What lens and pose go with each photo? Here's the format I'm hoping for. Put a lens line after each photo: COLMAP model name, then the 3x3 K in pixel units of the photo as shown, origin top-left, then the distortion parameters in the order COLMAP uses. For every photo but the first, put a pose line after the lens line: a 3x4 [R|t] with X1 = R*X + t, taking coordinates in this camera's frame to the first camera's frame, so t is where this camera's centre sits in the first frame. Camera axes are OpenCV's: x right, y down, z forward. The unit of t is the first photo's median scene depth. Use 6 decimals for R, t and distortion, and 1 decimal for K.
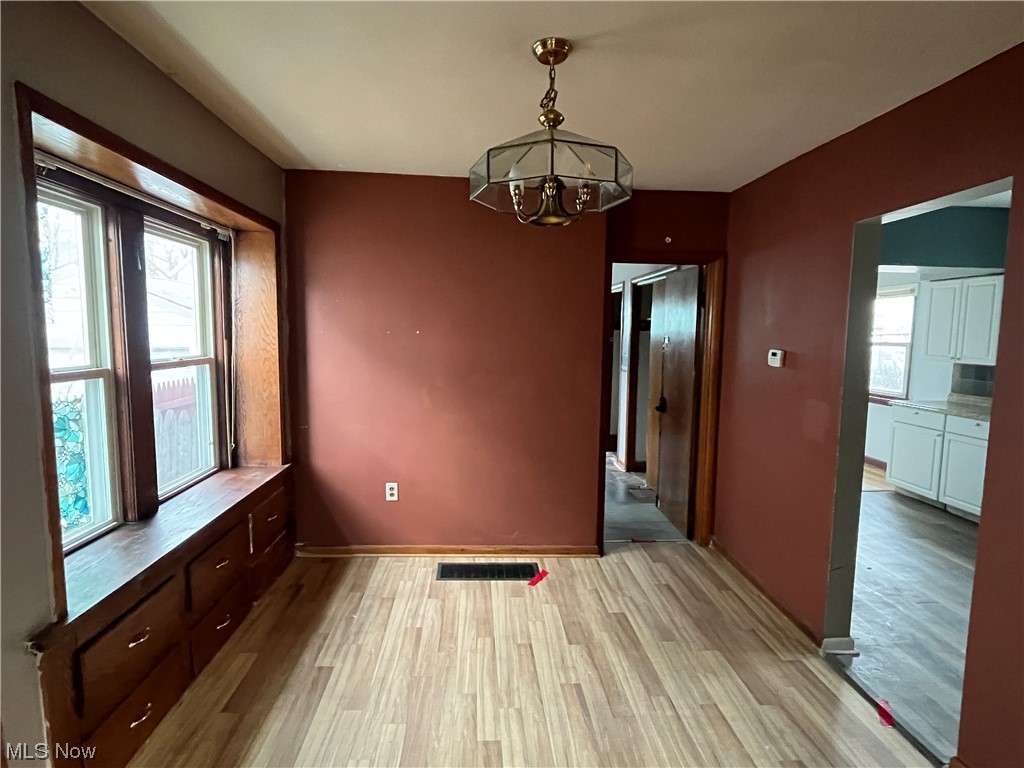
lens RADIAL K [[539.7, 0, 507.5], [0, 539.7, 387.3], [0, 0, 1]] dist [-0.006292, -0.000233]
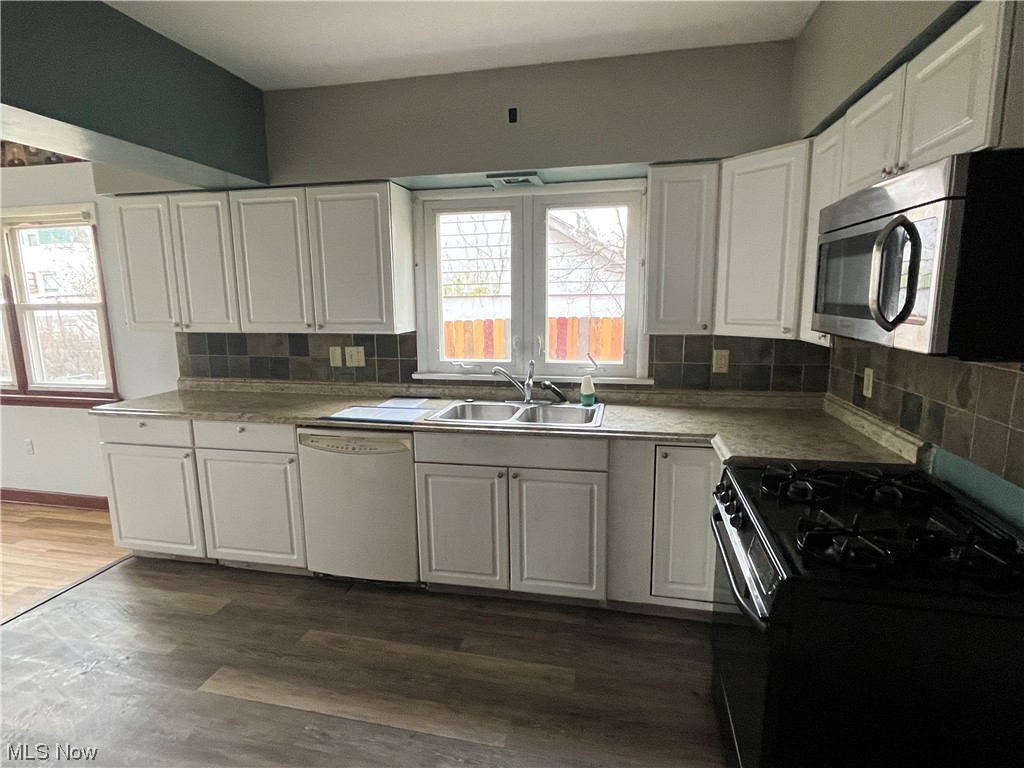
lens RADIAL K [[539.7, 0, 511.8], [0, 539.7, 386.7], [0, 0, 1]] dist [-0.006292, -0.000233]
pose [[0.268399, -0.173769, 0.947505, 0.314569], [0.108318, 0.982802, 0.149559, -0.033607], [-0.957199, 0.062491, 0.282605, 0.437124]]
